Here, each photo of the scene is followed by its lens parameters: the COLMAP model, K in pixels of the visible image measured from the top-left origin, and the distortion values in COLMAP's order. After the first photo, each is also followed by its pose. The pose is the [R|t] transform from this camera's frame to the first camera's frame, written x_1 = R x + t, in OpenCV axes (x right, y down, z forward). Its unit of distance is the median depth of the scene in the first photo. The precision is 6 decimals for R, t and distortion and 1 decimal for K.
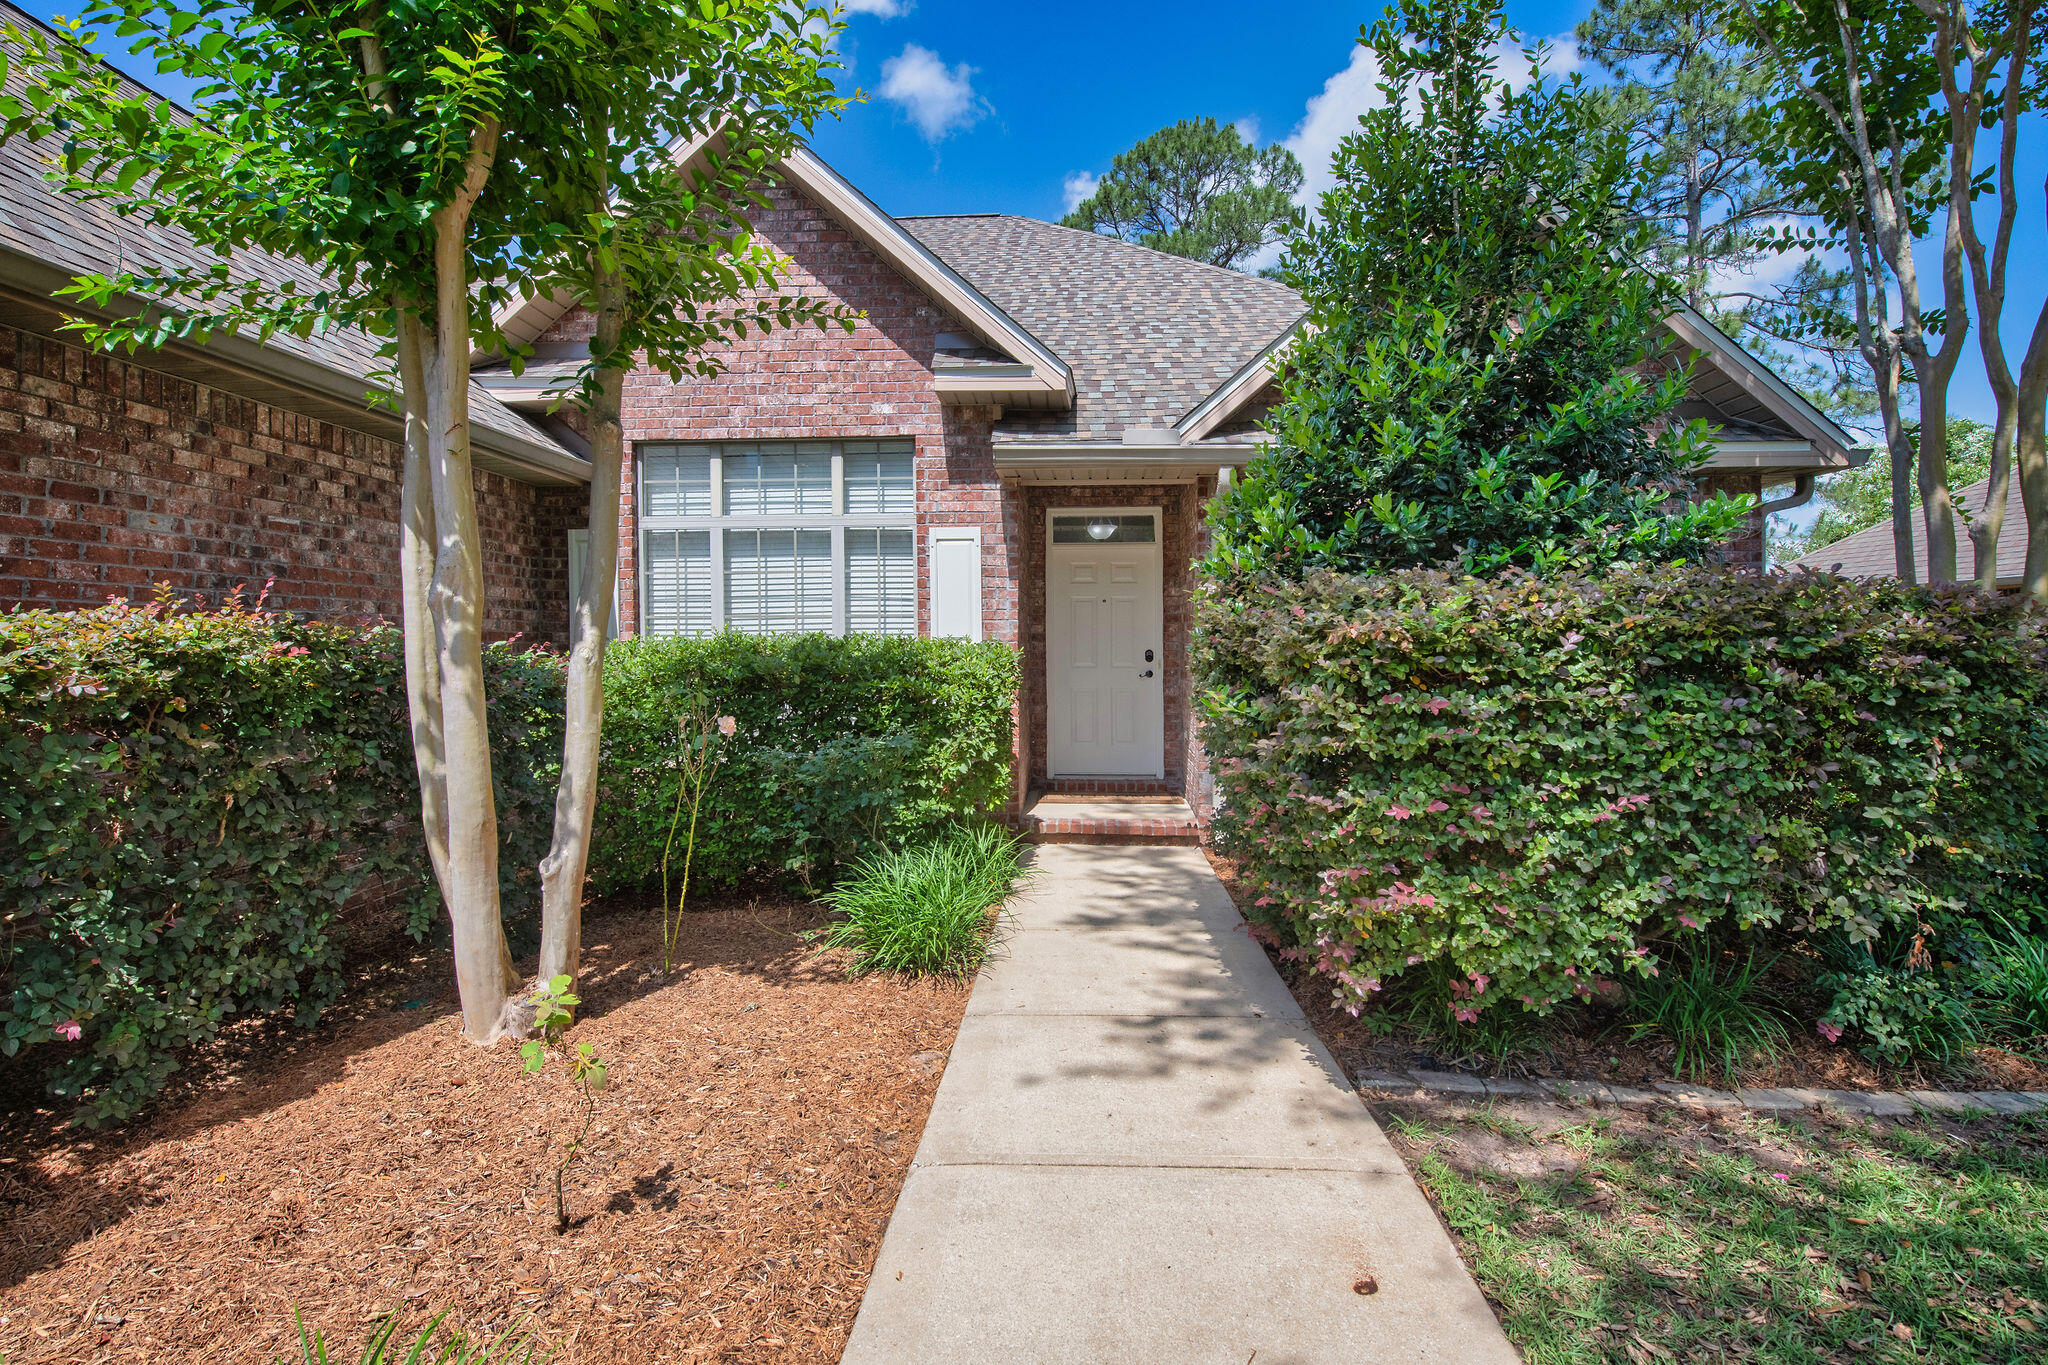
lens RADIAL K [[911.3, 0, 1016.7], [0, 911.3, 681.8], [0, 0, 1]] dist [0.001935, 0.000104]
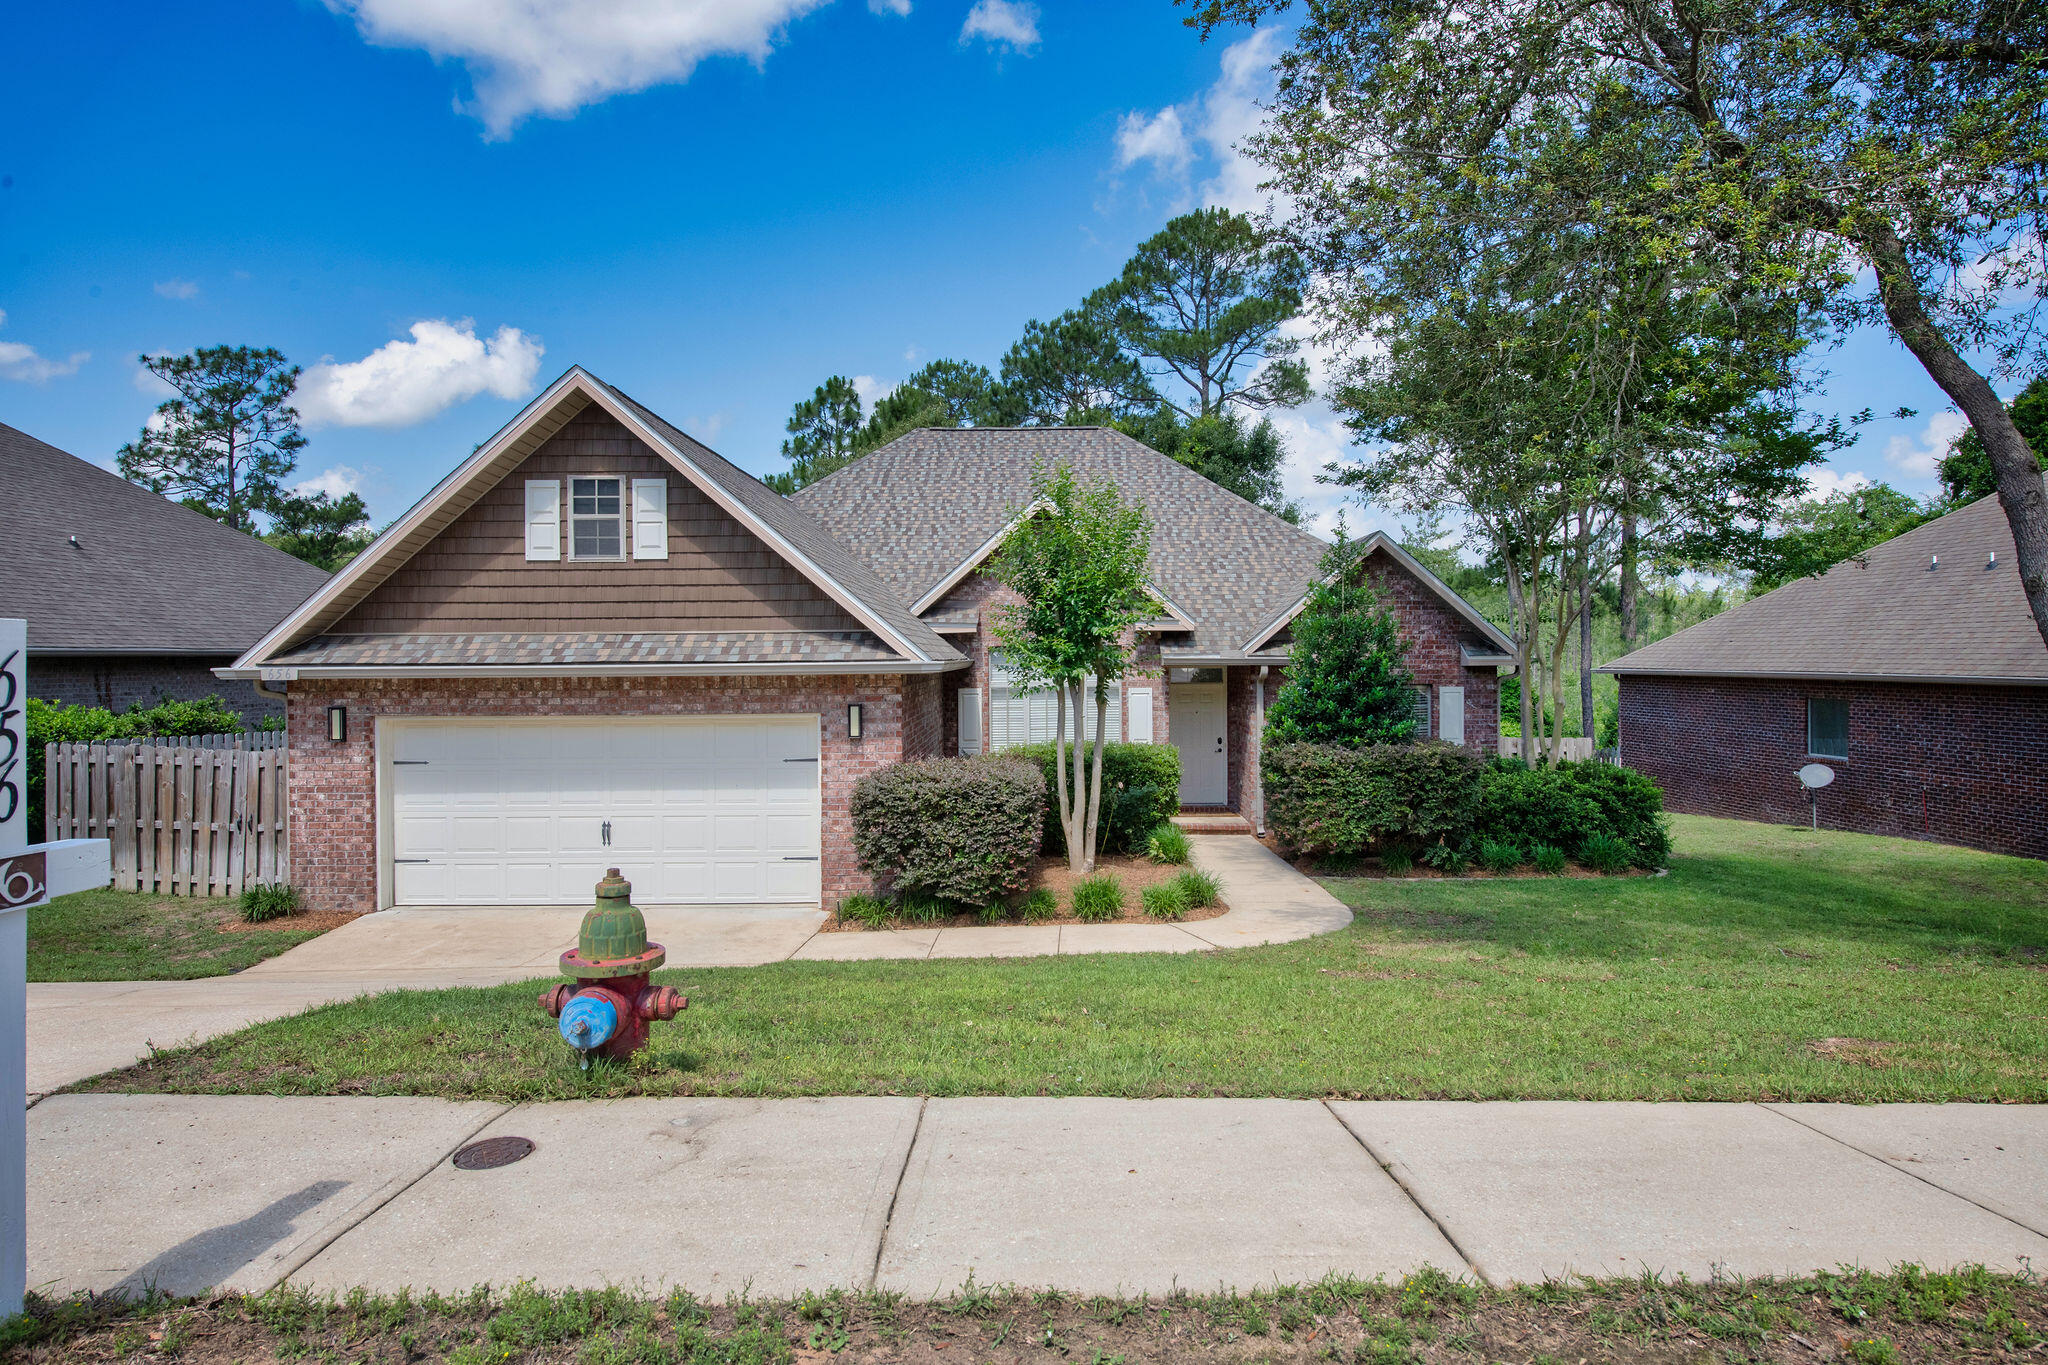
lens RADIAL K [[1253.7, 0, 1062.5], [0, 1253.7, 678.7], [0, 0, 1]] dist [-0.024603, 0.005766]
pose [[0.993435, 0.002723, 0.114369, -0.753116], [-0.001693, 0.999957, -0.009108, -0.208582], [-0.114389, 0.008855, 0.993397, -2.457311]]
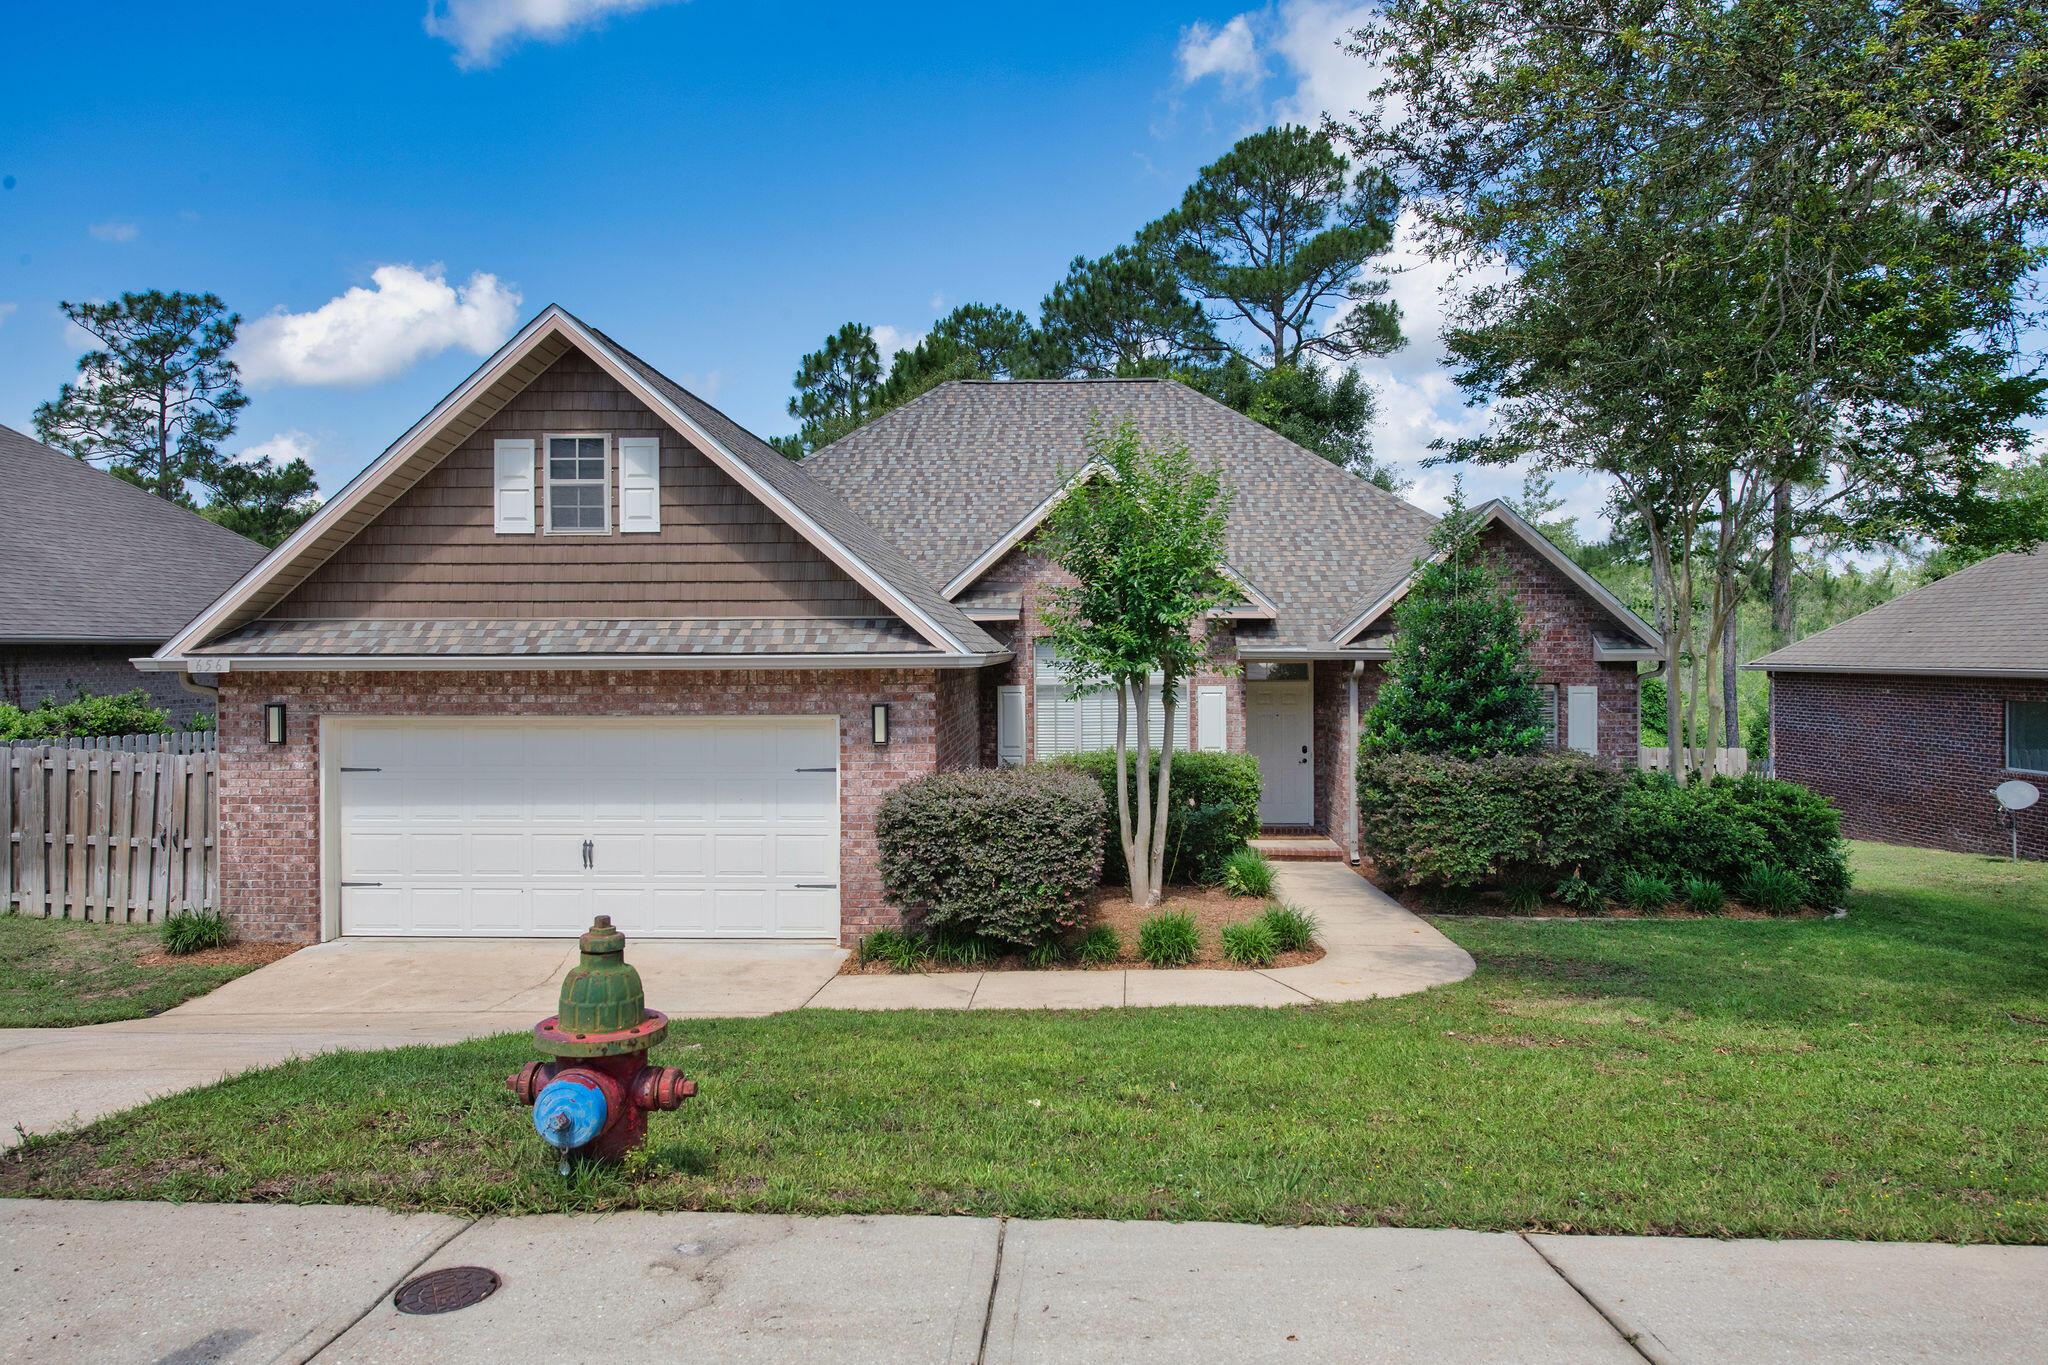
lens RADIAL K [[1443.0, 0, 1037.9], [0, 1443.0, 670.8], [0, 0, 1]] dist [0.002149, 0.010121]
pose [[0.997640, 0.007546, 0.068247, -0.779354], [-0.006789, 0.999913, -0.011308, -0.210121], [-0.068326, 0.010818, 0.997604, -2.369917]]
